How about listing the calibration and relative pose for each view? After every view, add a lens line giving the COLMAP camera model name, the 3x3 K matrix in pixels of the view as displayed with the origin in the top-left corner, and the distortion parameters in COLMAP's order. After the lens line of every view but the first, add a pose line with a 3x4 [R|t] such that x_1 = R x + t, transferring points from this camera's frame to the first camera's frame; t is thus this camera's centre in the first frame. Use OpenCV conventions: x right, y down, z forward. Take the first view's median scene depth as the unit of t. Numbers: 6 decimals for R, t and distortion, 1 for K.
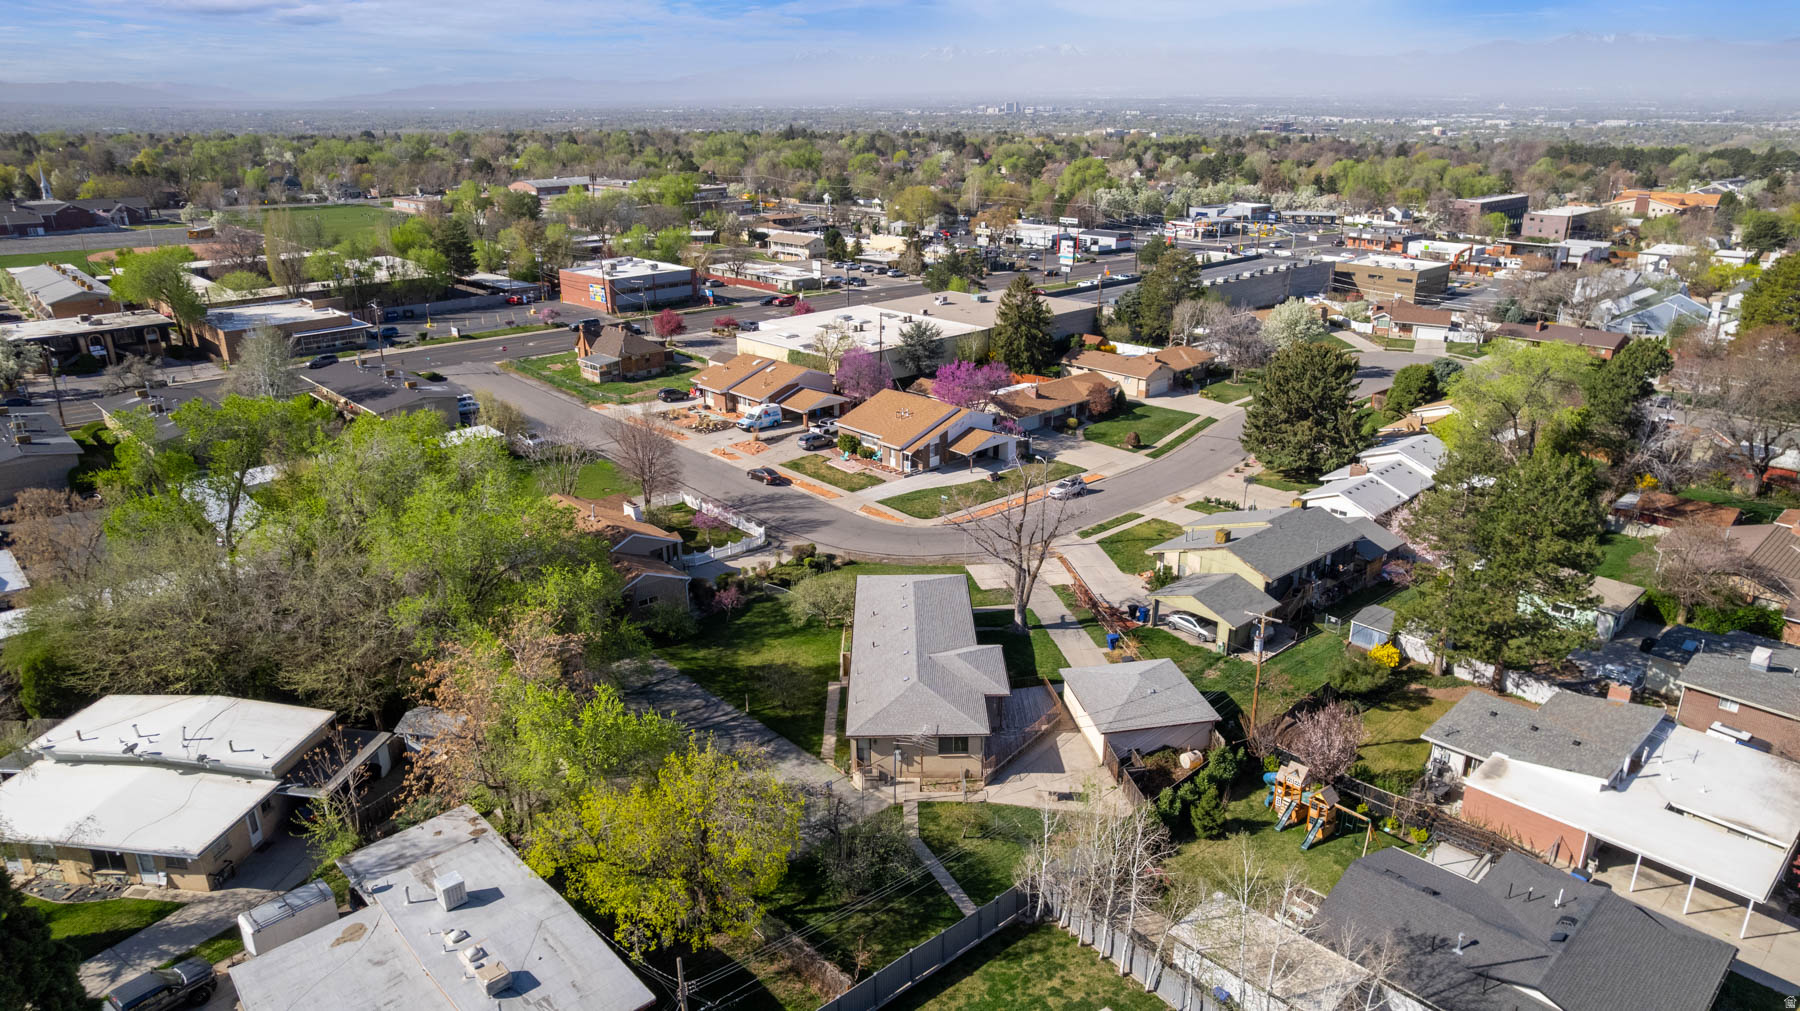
lens RADIAL K [[1150.8, 0, 901.4], [0, 1150.8, 512.9], [0, 0, 1]] dist [-0.074731, 0.065499]
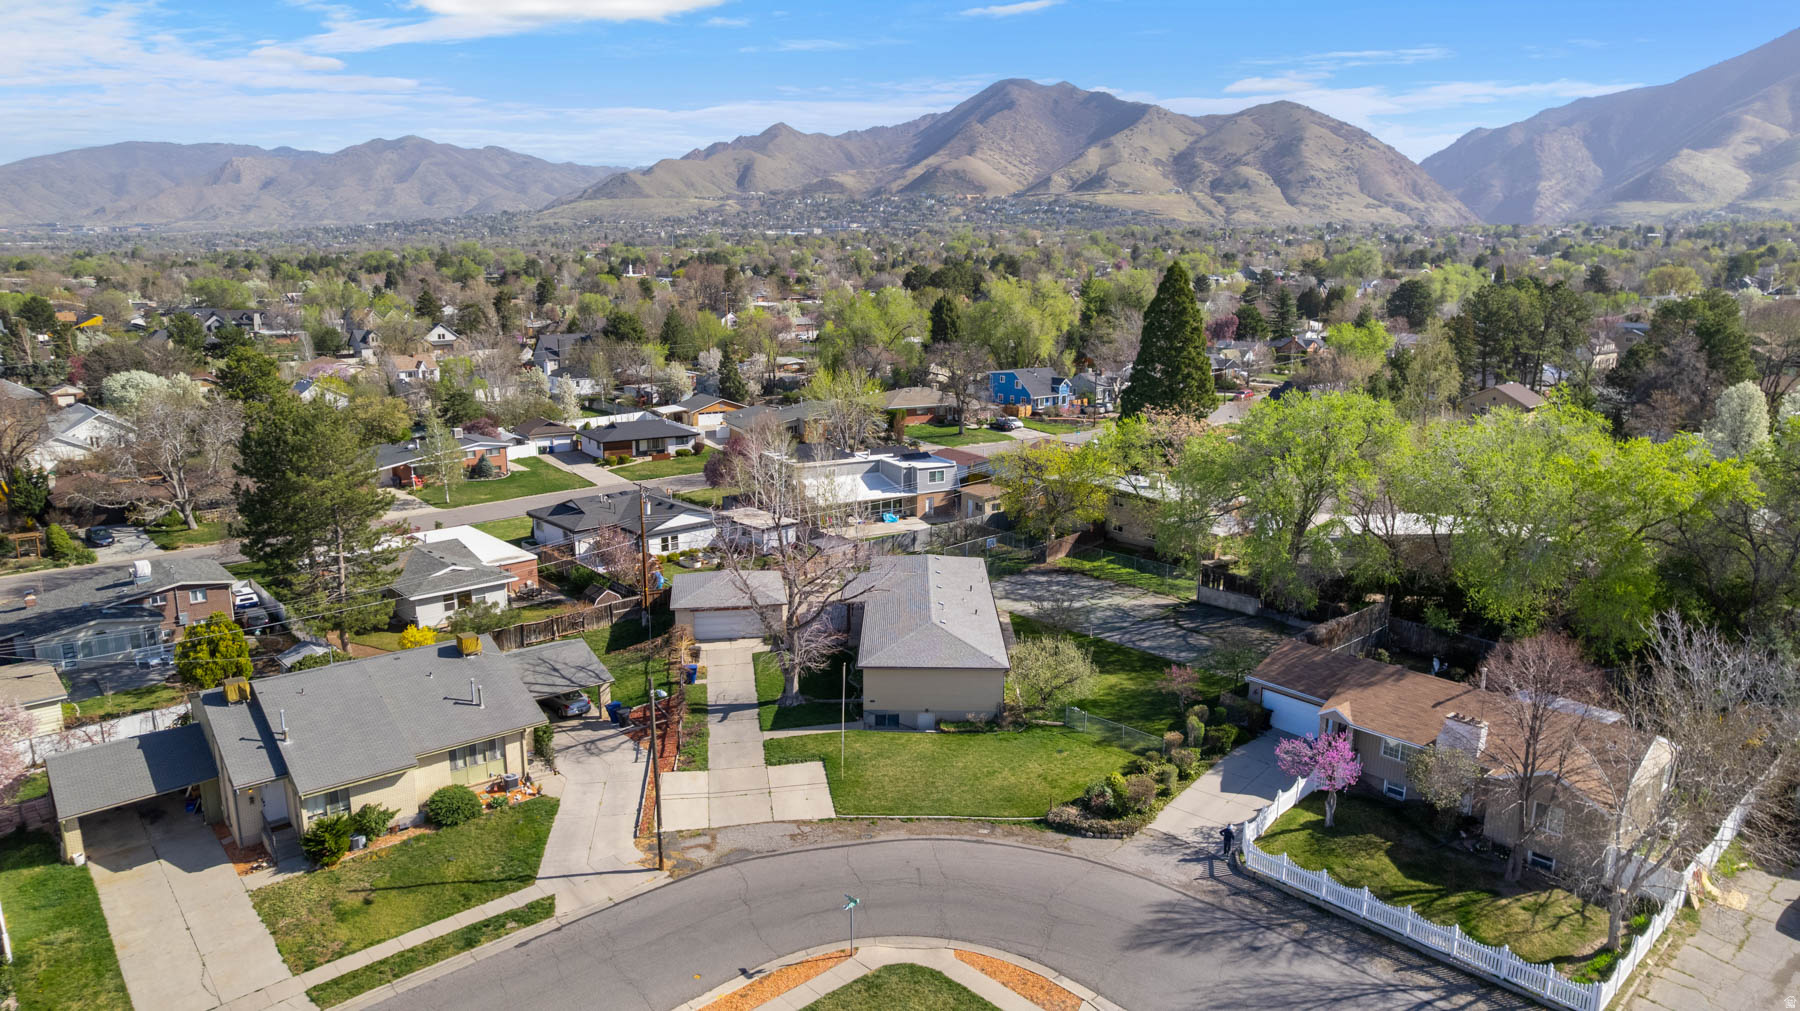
lens RADIAL K [[1150.8, 0, 901.4], [0, 1150.8, 512.9], [0, 0, 1]] dist [-0.074731, 0.065499]
pose [[-0.999962, -0.002572, 0.008361, 0.015091], [0.002355, 0.841351, 0.540485, -0.298467], [-0.008425, 0.540484, -0.841312, 1.116673]]
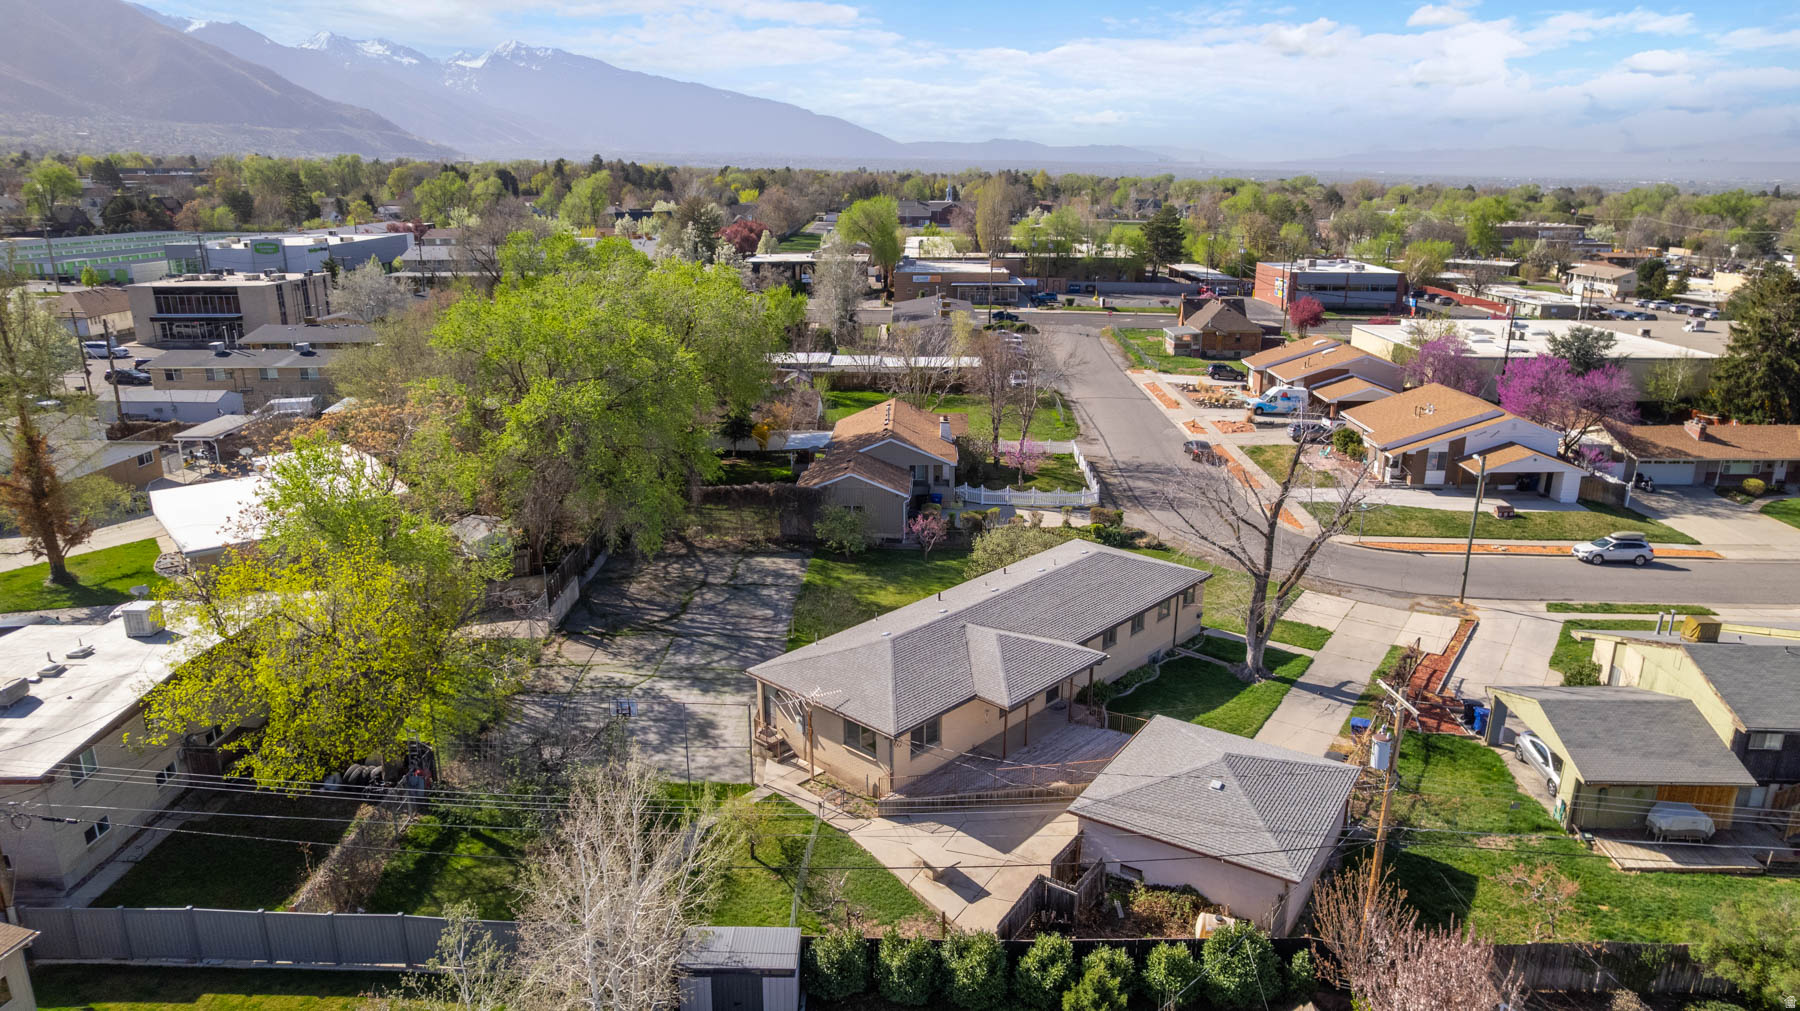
lens RADIAL K [[1150.8, 0, 901.4], [0, 1150.8, 512.9], [0, 0, 1]] dist [-0.074731, 0.065499]
pose [[0.727604, 0.207450, -0.653879, 0.248826], [-0.240602, 0.969801, 0.039949, 0.026230], [0.642420, 0.128257, 0.755544, 0.277972]]
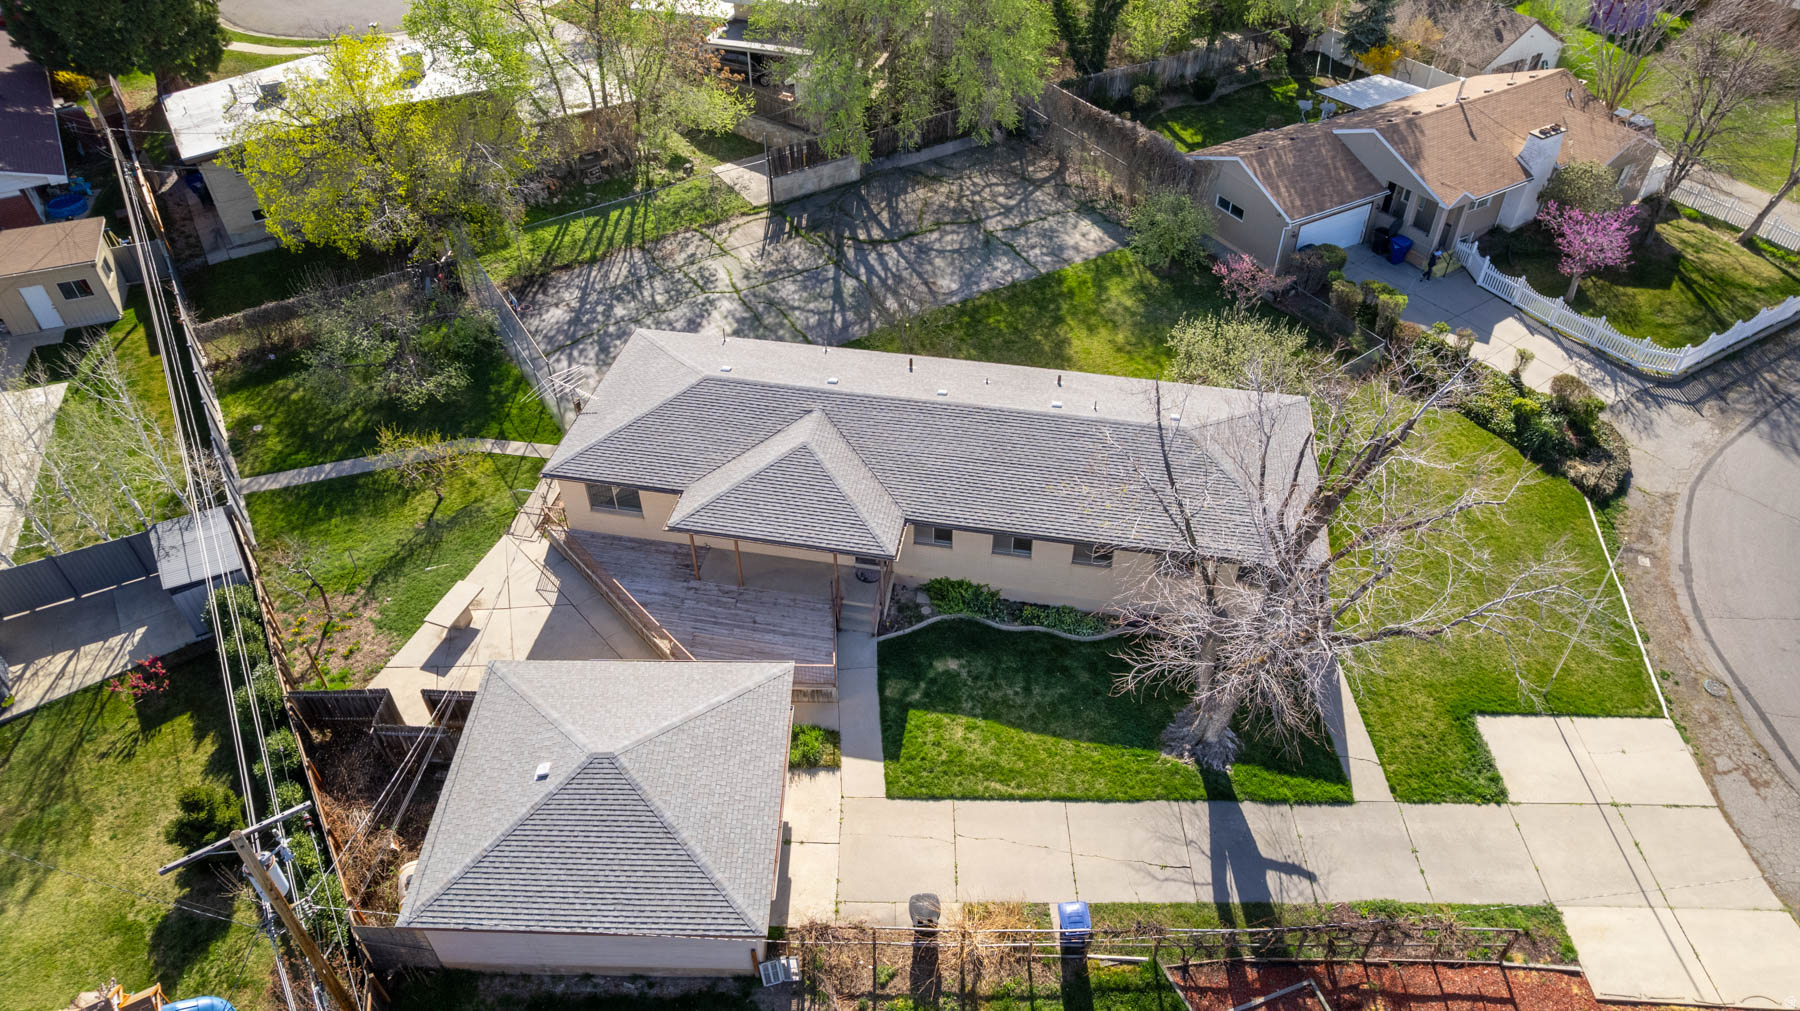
lens RADIAL K [[1150.8, 0, 901.4], [0, 1150.8, 512.9], [0, 0, 1]] dist [-0.074731, 0.065499]
pose [[-0.185258, 0.660431, -0.727675, 0.238588], [-0.333504, 0.654290, 0.678734, -0.114390], [0.924367, 0.368423, 0.099044, 0.598125]]
